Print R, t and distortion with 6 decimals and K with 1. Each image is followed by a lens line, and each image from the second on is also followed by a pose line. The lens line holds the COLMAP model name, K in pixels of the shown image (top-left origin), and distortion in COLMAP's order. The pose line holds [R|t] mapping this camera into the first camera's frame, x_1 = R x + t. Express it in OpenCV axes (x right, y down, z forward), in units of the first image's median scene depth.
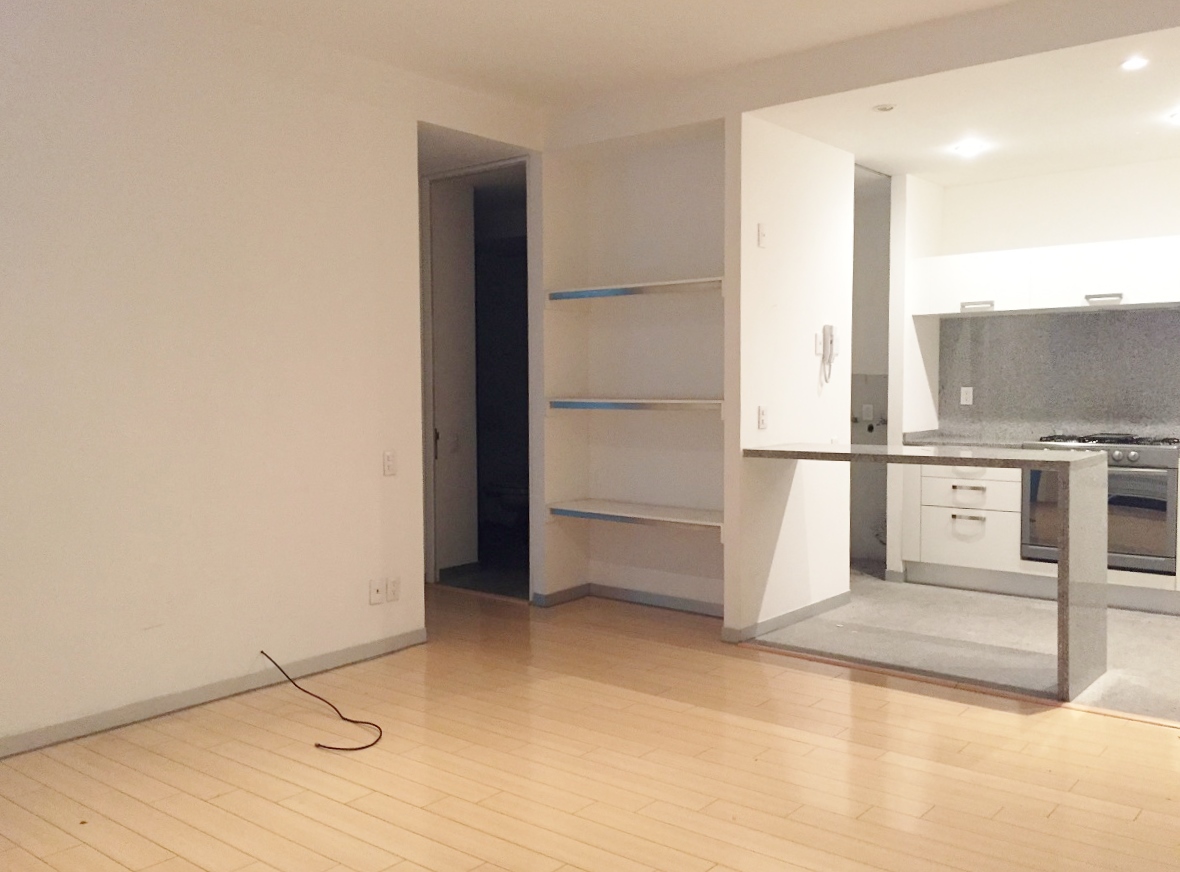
lens RADIAL K [[1028.3, 0, 590.0], [0, 1028.3, 436.0], [0, 0, 1]] dist [0.090880, -0.116798]
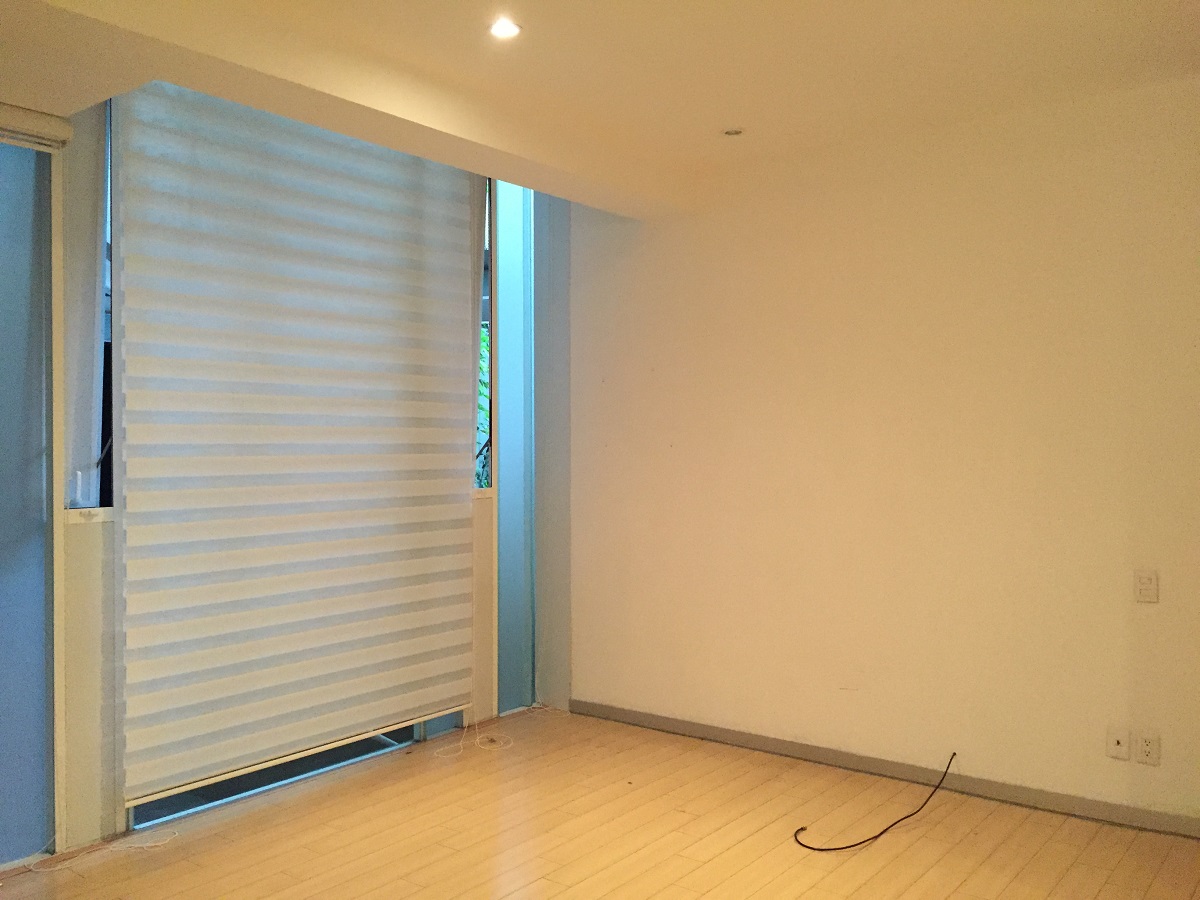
lens RADIAL K [[1034.4, 0, 600.0], [0, 1034.4, 450.0], [0, 0, 1]] dist [0.056940, -0.071747]
pose [[0.023479, 0.014172, -0.999624, 0.527067], [-0.050544, 0.998638, 0.012971, -0.060040], [0.998446, 0.050220, 0.024164, 0.501673]]
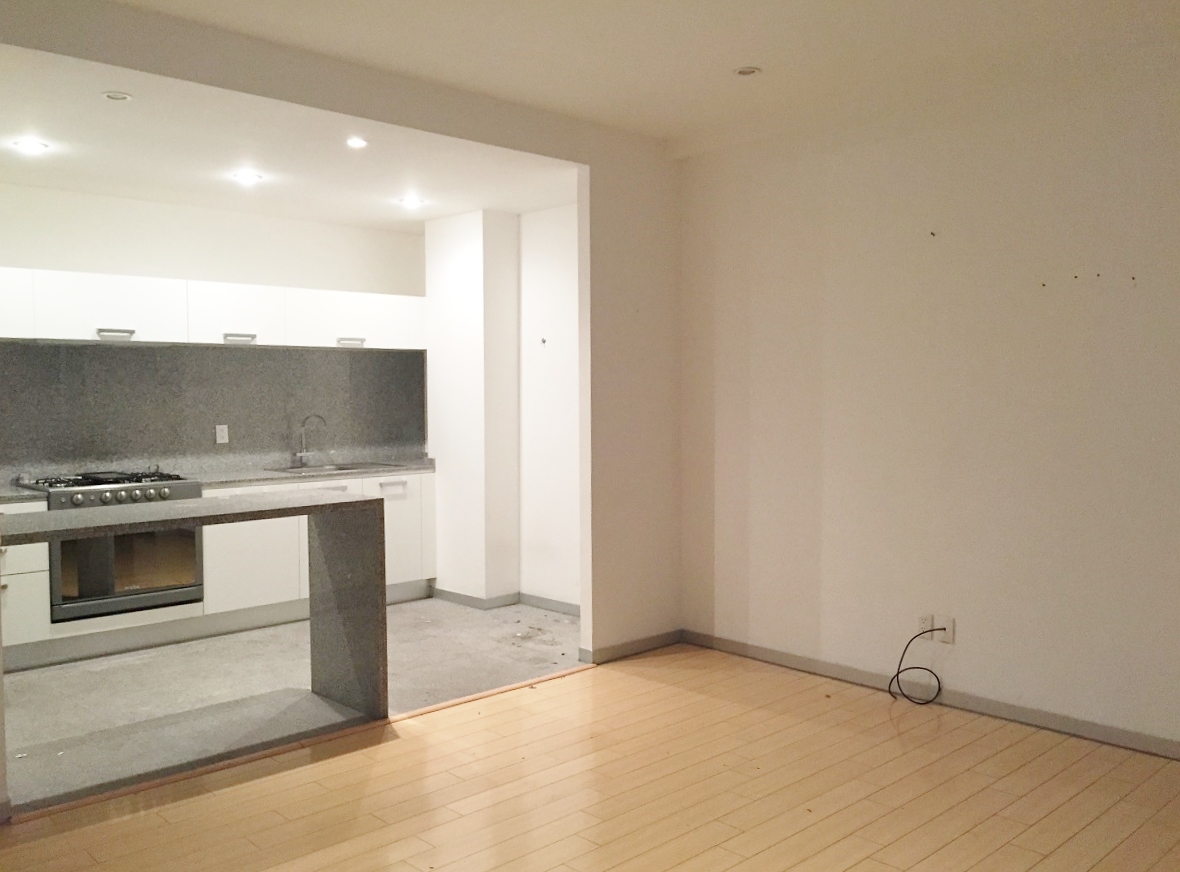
lens RADIAL K [[1023.2, 0, 590.0], [0, 1023.2, 436.0], [0, 0, 1]] dist [0.075494, -0.102183]
pose [[0.116473, -0.042247, 0.992295, -0.425386], [0.054450, 0.997864, 0.036093, -0.049624], [-0.991700, 0.049827, 0.118525, 0.473360]]
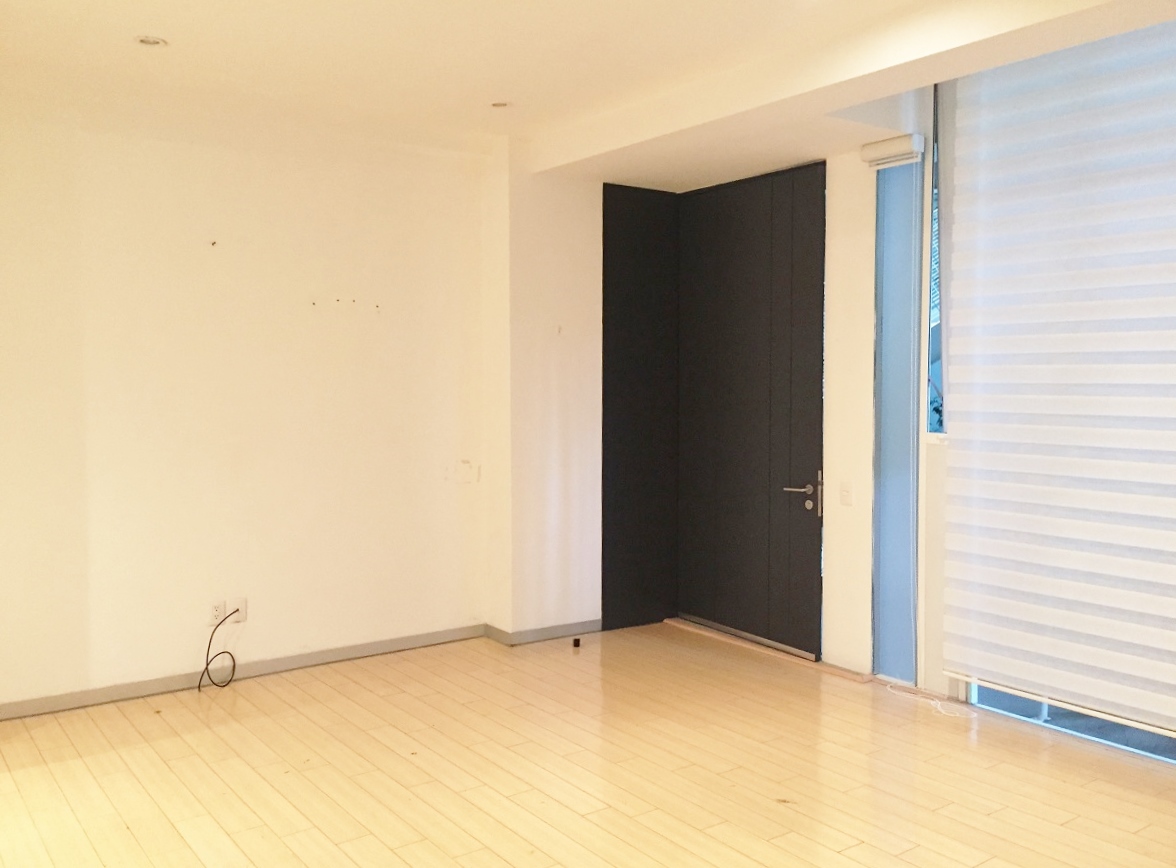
lens RADIAL K [[1019.8, 0, 588.0], [0, 1019.8, 434.0], [0, 0, 1]] dist [0.075494, -0.102183]
pose [[-0.968225, -0.005372, 0.250023, -0.091968], [0.021943, 0.994088, 0.106335, -0.091785], [-0.249116, 0.108442, -0.962383, 1.077017]]
